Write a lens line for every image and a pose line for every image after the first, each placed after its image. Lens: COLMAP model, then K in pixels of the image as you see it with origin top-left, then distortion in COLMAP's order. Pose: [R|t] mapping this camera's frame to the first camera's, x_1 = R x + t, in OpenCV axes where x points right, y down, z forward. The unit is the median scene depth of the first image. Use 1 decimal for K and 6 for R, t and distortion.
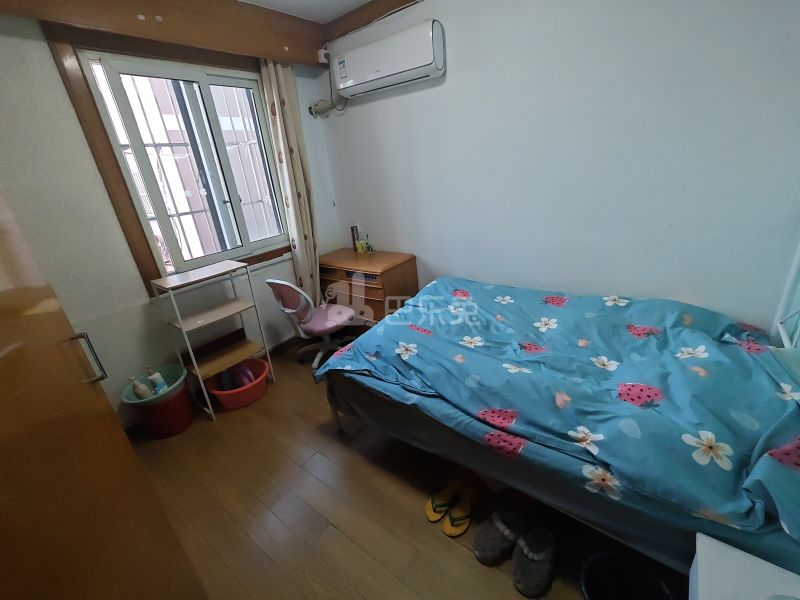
lens RADIAL K [[339.8, 0, 400.0], [0, 339.8, 300.0], [0, 0, 1]] dist [-0.000385, 0.000164]
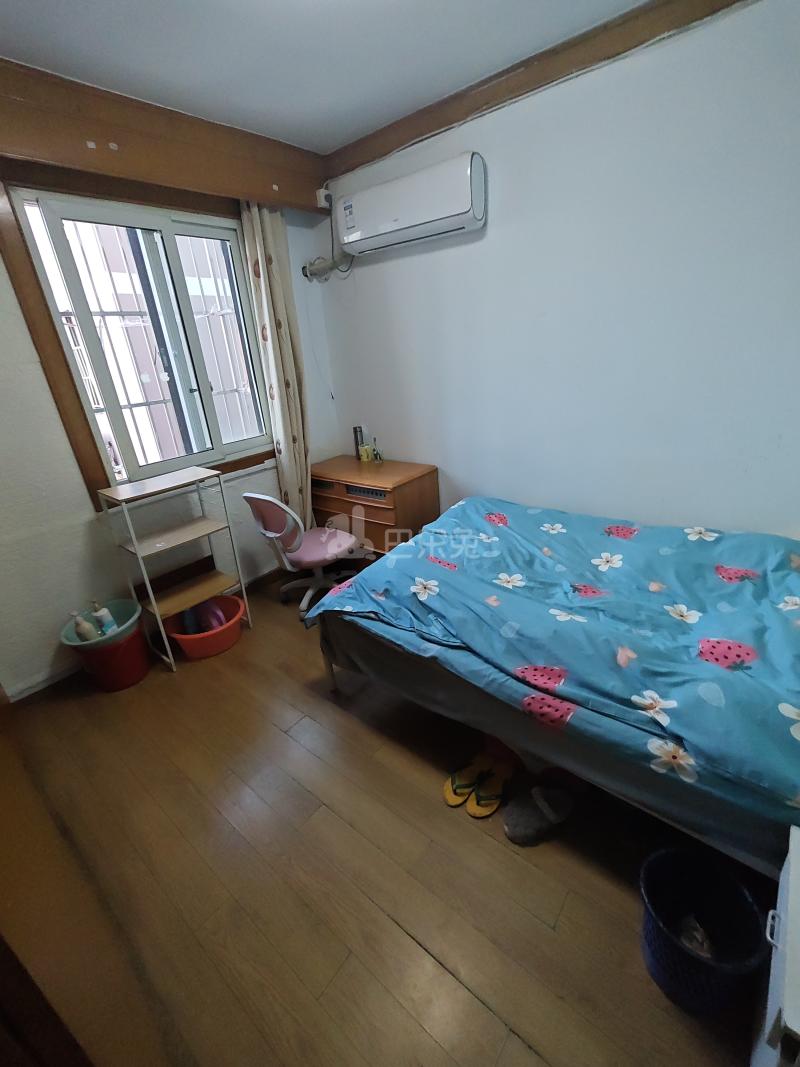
lens RADIAL K [[452.4, 0, 401.2], [0, 452.4, 539.7], [0, 0, 1]] dist [0.000058, 0.000310]
pose [[0.999324, 0.029948, -0.021337, -0.015007], [-0.029361, 0.999196, 0.027304, 0.008670], [0.022138, -0.026659, 0.999399, -0.027621]]
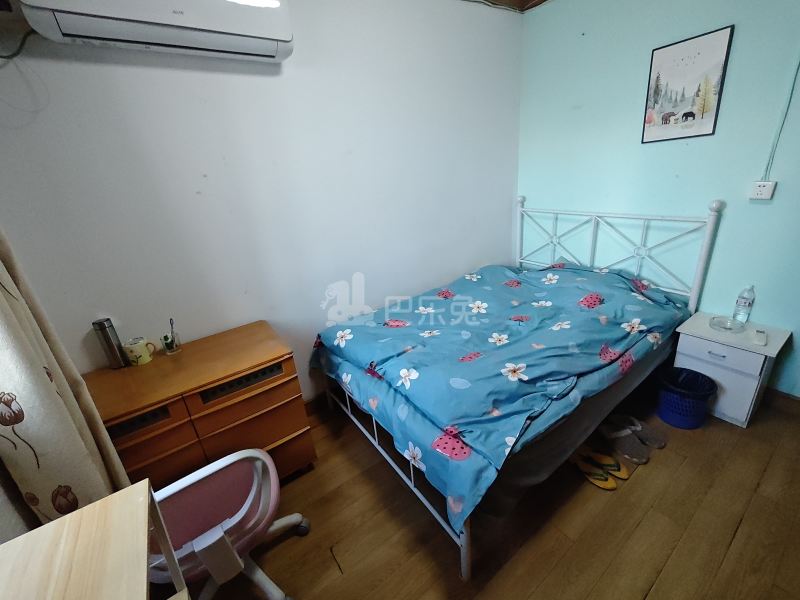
lens RADIAL K [[346.5, 0, 400.0], [0, 346.5, 300.0], [0, 0, 1]] dist [-0.000663, 0.000949]
pose [[0.289405, -0.278973, 0.915652, -0.743543], [0.414967, 0.898589, 0.142619, -0.237090], [-0.862582, 0.338691, 0.375821, 0.791717]]
